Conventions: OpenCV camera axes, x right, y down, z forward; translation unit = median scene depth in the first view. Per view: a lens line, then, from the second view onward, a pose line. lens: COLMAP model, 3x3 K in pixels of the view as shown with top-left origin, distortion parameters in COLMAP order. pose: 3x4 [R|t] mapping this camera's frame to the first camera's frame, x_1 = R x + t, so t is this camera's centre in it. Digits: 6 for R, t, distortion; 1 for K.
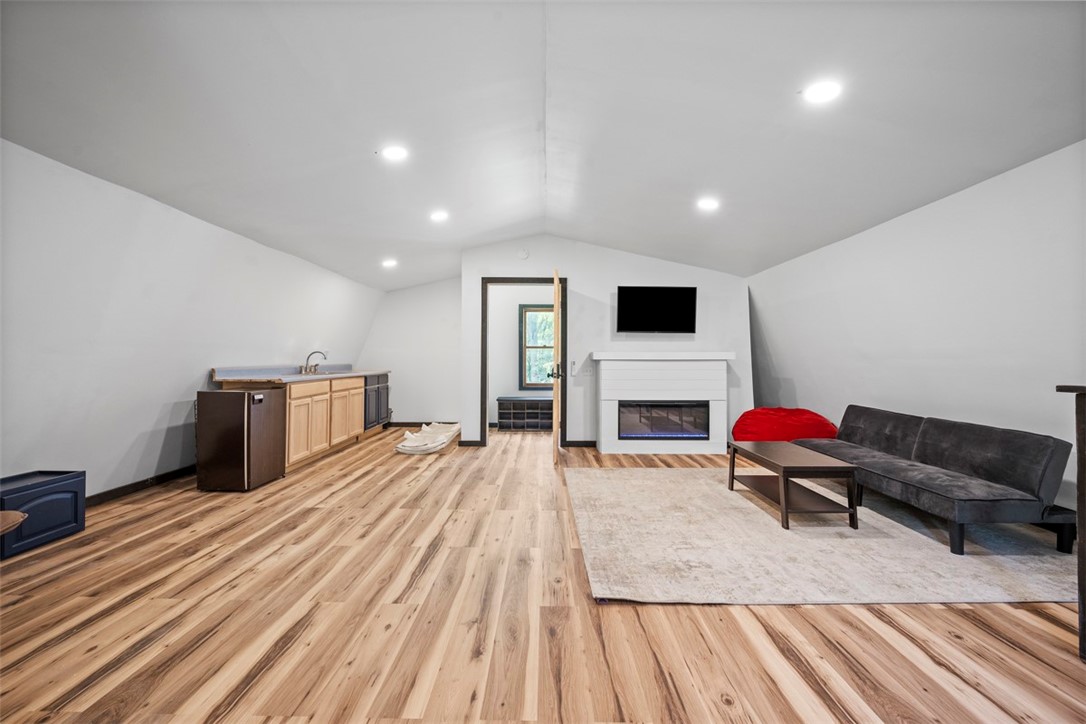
lens RADIAL K [[426.5, 0, 540.3], [0, 426.5, 357.6], [0, 0, 1]] dist [-0.000183, -0.000067]
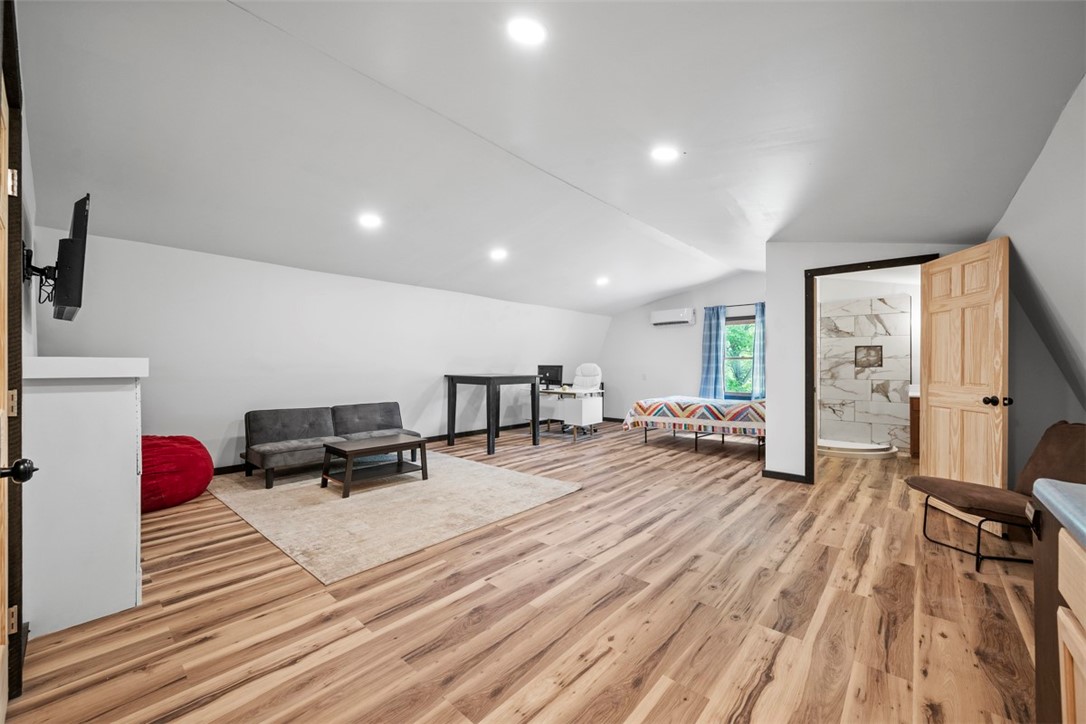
lens RADIAL K [[426.5, 0, 541.2], [0, 426.5, 364.6], [0, 0, 1]] dist [-0.000183, -0.000067]
pose [[-0.756015, -0.007043, 0.654516, -0.783066], [-0.007622, 0.999969, 0.001956, -0.024428], [-0.654510, -0.003510, -0.756045, 1.971574]]
